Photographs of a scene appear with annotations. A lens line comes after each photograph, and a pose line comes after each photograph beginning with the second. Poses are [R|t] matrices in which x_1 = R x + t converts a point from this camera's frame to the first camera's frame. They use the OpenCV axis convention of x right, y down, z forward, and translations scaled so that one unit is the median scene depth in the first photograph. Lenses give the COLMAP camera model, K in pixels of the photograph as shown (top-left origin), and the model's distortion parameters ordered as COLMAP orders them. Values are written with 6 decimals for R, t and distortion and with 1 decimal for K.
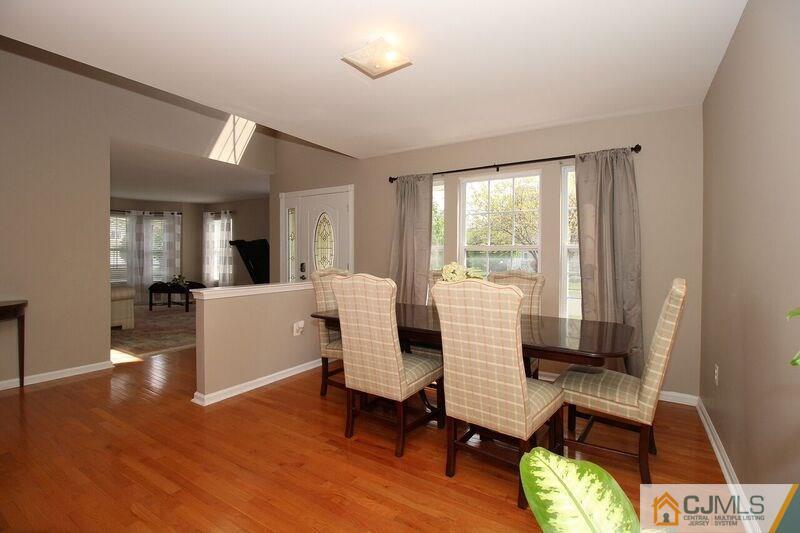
lens RADIAL K [[372.1, 0, 407.6], [0, 372.1, 260.9], [0, 0, 1]] dist [-0.006995, -0.006982]
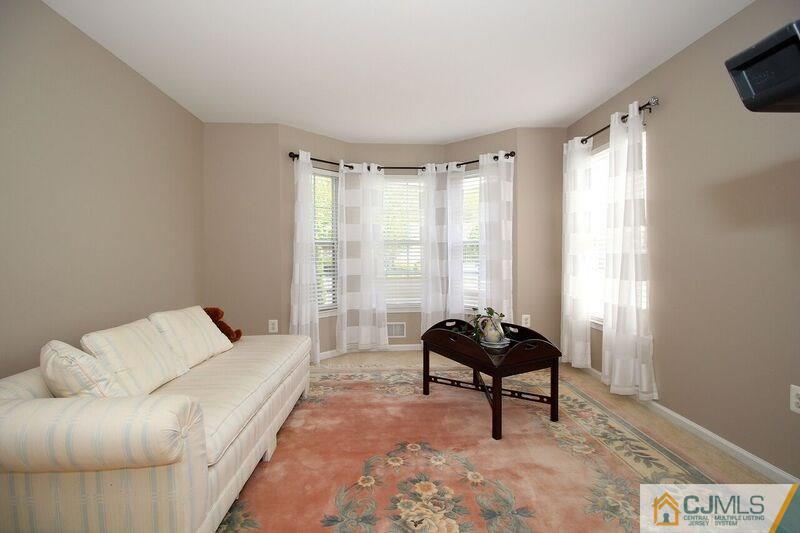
lens RADIAL K [[372.1, 0, 408.6], [0, 372.1, 255.0], [0, 0, 1]] dist [-0.006995, -0.006982]
pose [[0.590859, -0.009523, -0.806718, -0.342726], [-0.006184, 0.999848, -0.016332, -0.004522], [0.806751, 0.014639, 0.590710, 0.661078]]
